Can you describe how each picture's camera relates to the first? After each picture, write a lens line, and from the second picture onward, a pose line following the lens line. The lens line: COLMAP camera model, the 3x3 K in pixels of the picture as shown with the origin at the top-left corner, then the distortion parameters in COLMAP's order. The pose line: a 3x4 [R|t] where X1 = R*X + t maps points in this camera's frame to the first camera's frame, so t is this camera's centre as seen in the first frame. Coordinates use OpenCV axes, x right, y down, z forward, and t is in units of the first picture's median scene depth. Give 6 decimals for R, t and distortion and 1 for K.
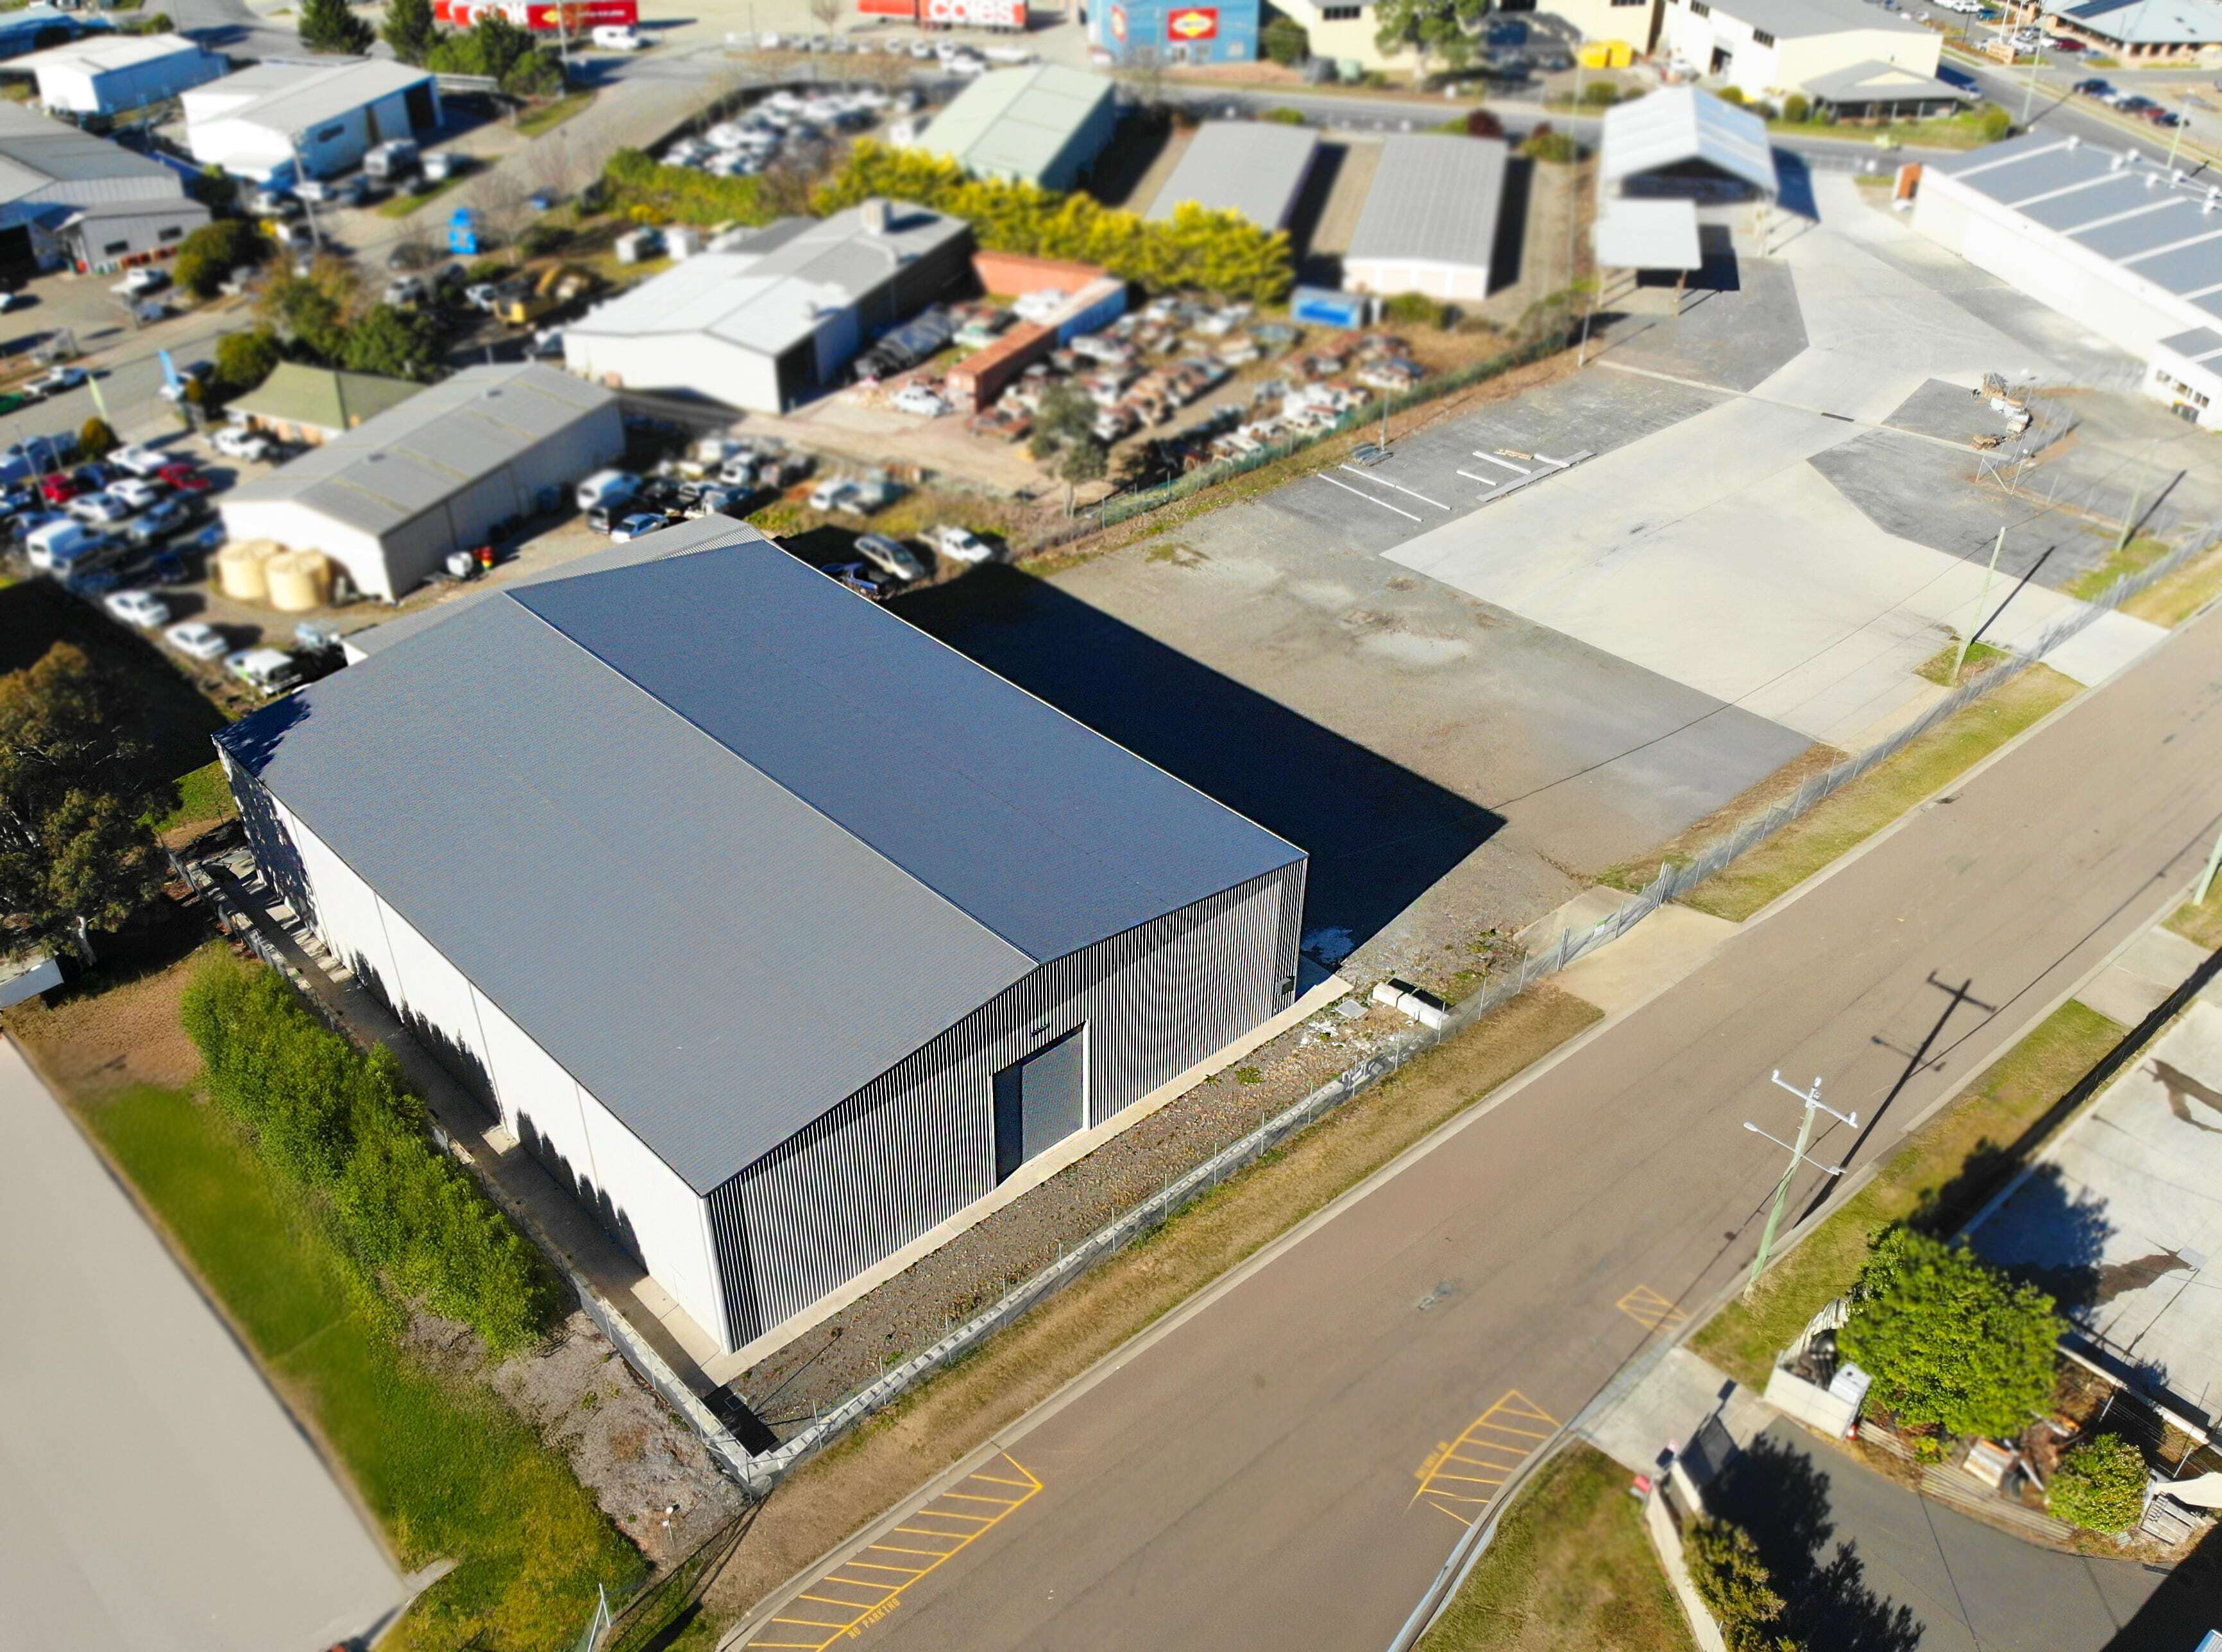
lens RADIAL K [[1928.8, 0, 1112.7], [0, 1928.8, 835.8], [0, 0, 1]] dist [0.099117, 0.000245]
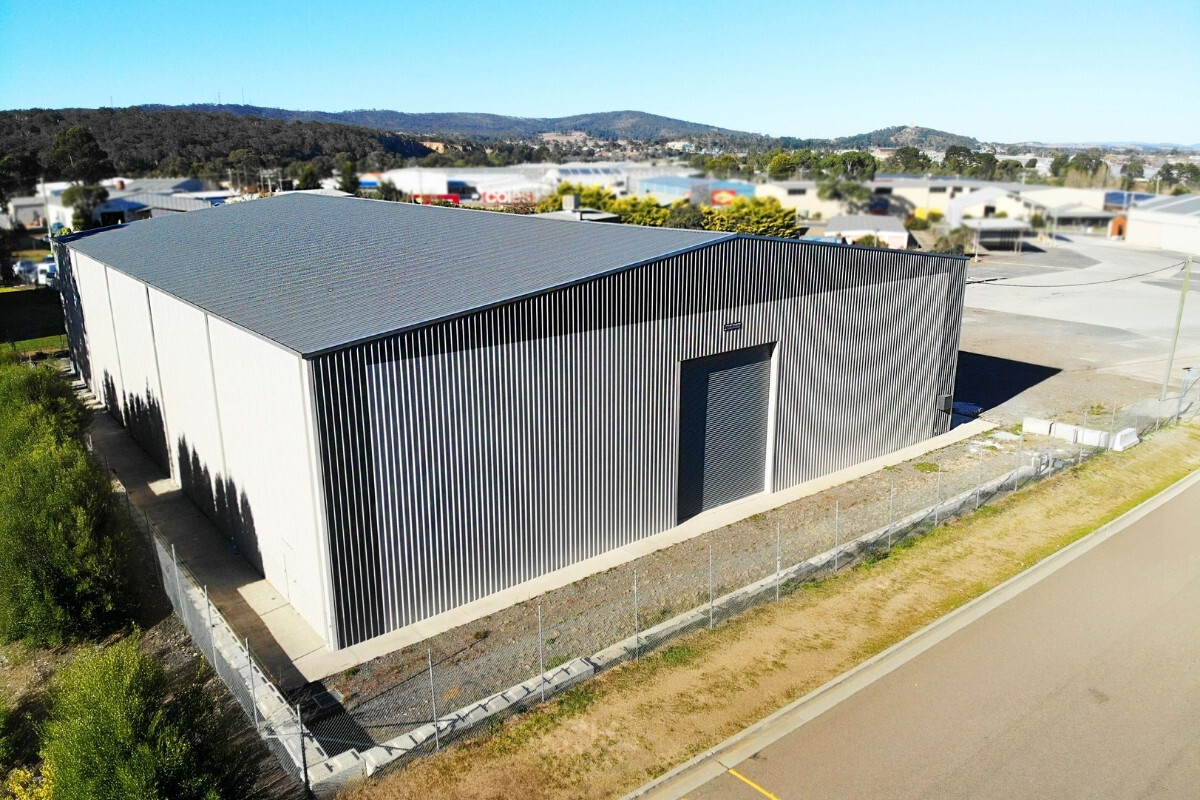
lens RADIAL K [[850.4, 0, 605.0], [0, 850.4, 396.1], [0, 0, 1]] dist [0.005048, -0.002620]
pose [[0.997953, 0.011226, -0.062959, -0.072352], [-0.032440, 0.937276, -0.347076, 0.271048], [0.055113, 0.348408, 0.935721, 0.640510]]
